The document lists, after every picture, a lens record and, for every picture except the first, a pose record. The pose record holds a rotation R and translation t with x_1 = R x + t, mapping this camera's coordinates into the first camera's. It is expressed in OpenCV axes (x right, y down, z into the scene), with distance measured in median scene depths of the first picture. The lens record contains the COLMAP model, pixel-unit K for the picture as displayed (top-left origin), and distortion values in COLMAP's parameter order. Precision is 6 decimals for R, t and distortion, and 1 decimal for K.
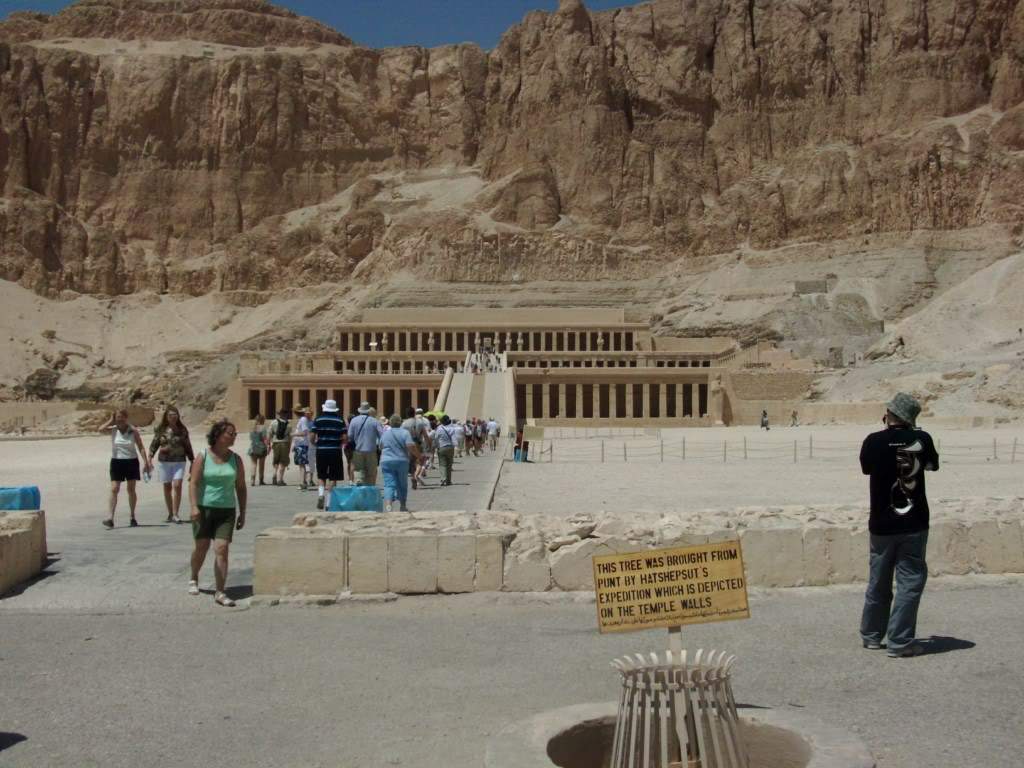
lens RADIAL K [[1130.9, 0, 544.6], [0, 1130.9, 382.8], [0, 0, 1]] dist [-0.153265, 0.081395]
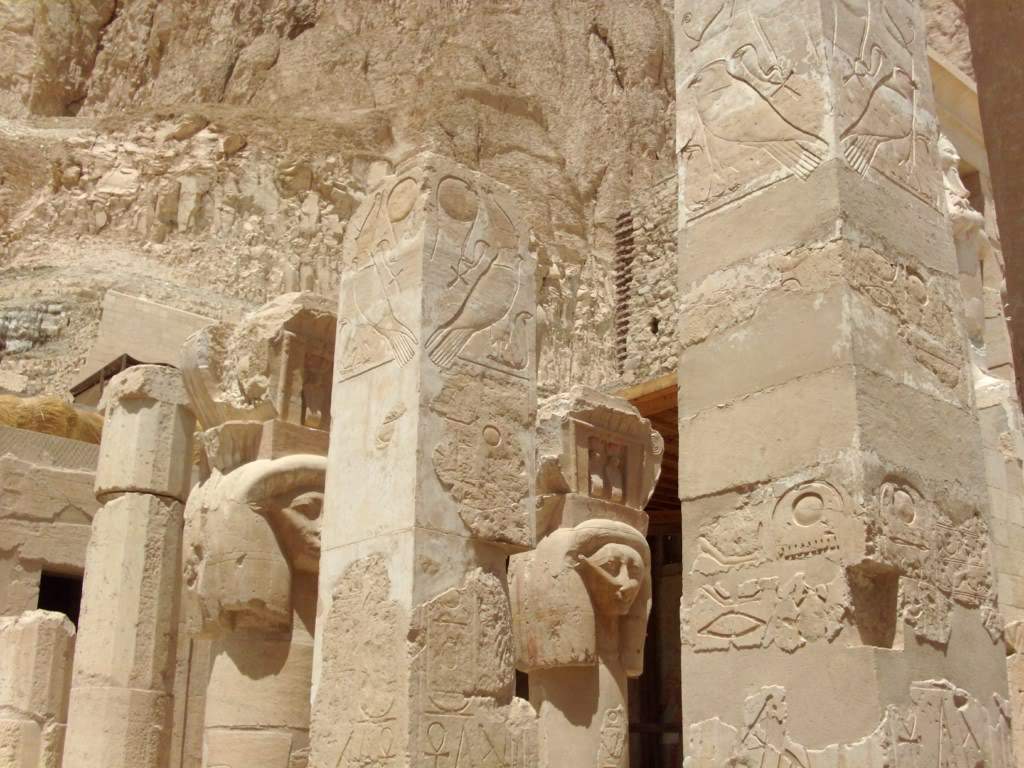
lens RADIAL K [[1130.9, 0, 544.6], [0, 1130.9, 382.8], [0, 0, 1]] dist [-0.153265, 0.081395]
pose [[0.754294, 0.217021, 0.619631, -0.181962], [-0.042409, 0.957922, -0.283879, -0.013804], [-0.655166, 0.187850, 0.731758, 0.756629]]
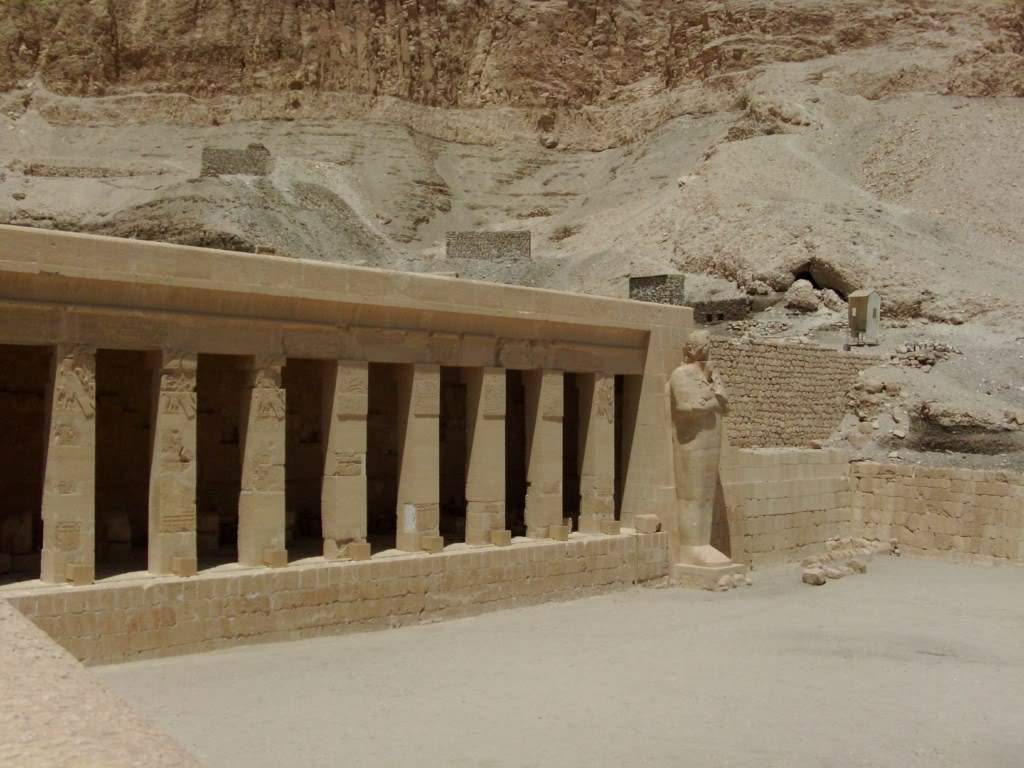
lens RADIAL K [[1165.1, 0, 553.2], [0, 1165.1, 384.5], [0, 0, 1]] dist [-0.133579, 0.041268]
pose [[0.711799, 0.030334, 0.701728, -0.013241], [-0.052628, 0.998562, 0.010217, 0.000665], [-0.700409, -0.044203, 0.712372, 0.401271]]
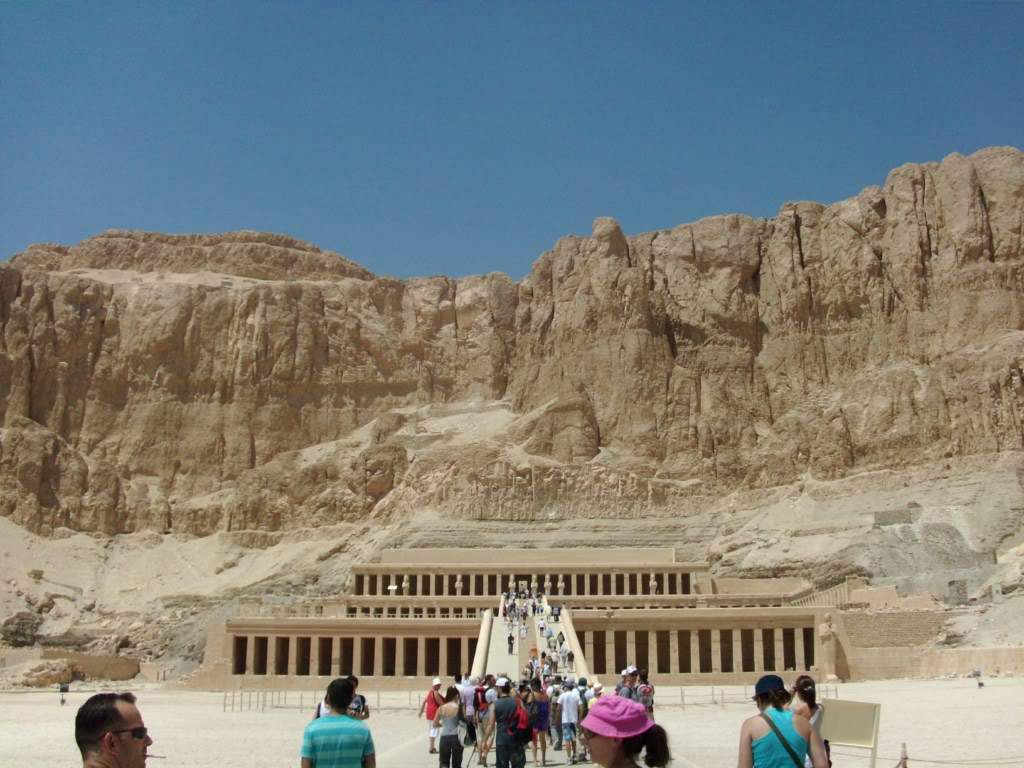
lens RADIAL K [[1130.9, 0, 544.6], [0, 1130.9, 382.8], [0, 0, 1]] dist [-0.153265, 0.081395]
pose [[0.999819, -0.007055, -0.017681, -0.013893], [0.002964, 0.975159, -0.221487, 0.002864], [0.018804, 0.221394, 0.975003, 0.092945]]
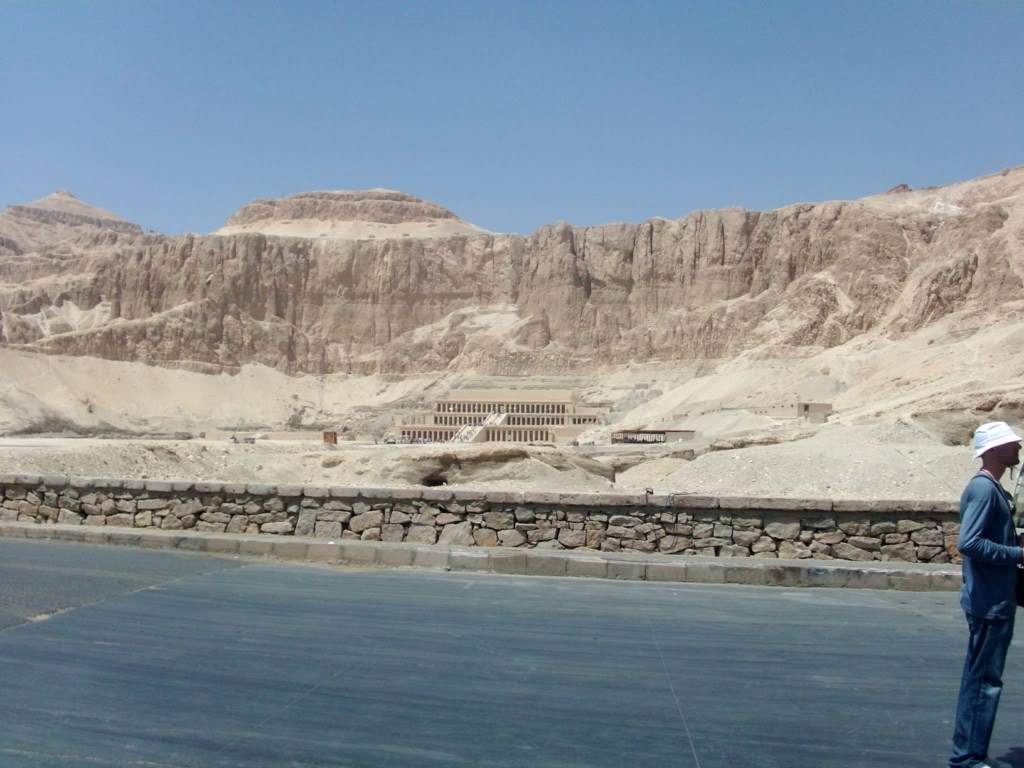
lens RADIAL K [[1130.9, 0, 544.6], [0, 1130.9, 382.8], [0, 0, 1]] dist [-0.153265, 0.081395]
pose [[0.993769, 0.010148, -0.110996, 0.223951], [-0.012781, 0.999653, -0.023034, -0.028417], [0.110724, 0.024309, 0.993554, -0.972363]]
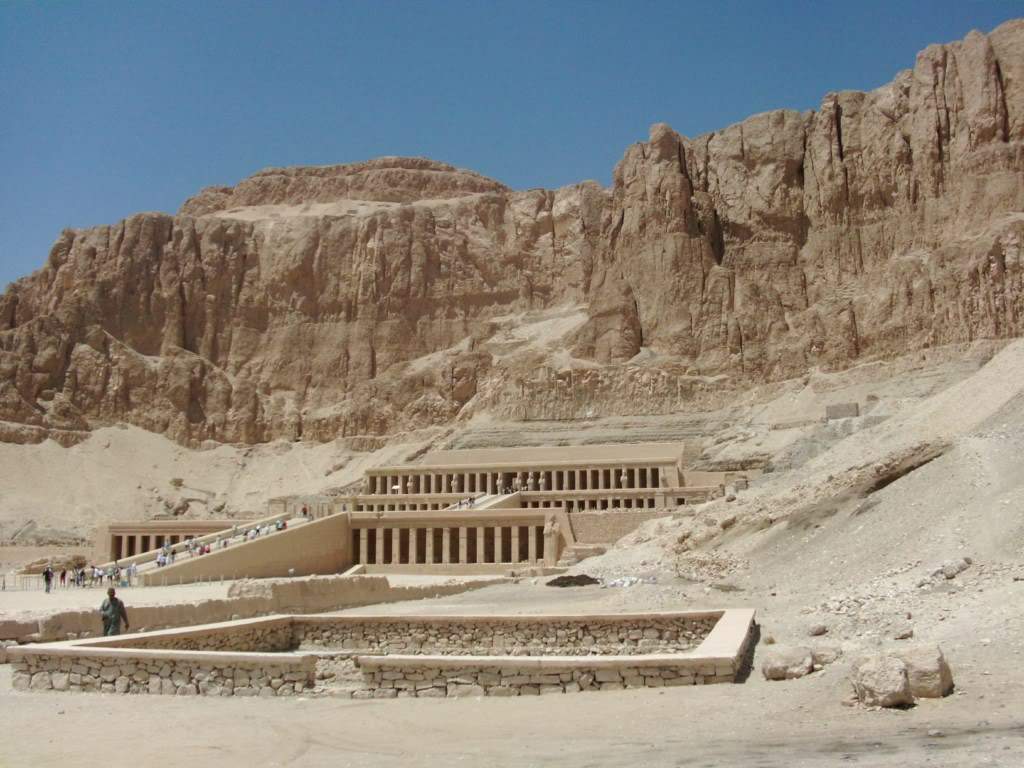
lens RADIAL K [[1130.9, 0, 544.6], [0, 1130.9, 382.8], [0, 0, 1]] dist [-0.153265, 0.081395]
pose [[0.963194, -0.049370, -0.264233, 0.185959], [0.016979, 0.992200, -0.123494, -0.000341], [0.268269, 0.114462, 0.956520, 0.050450]]
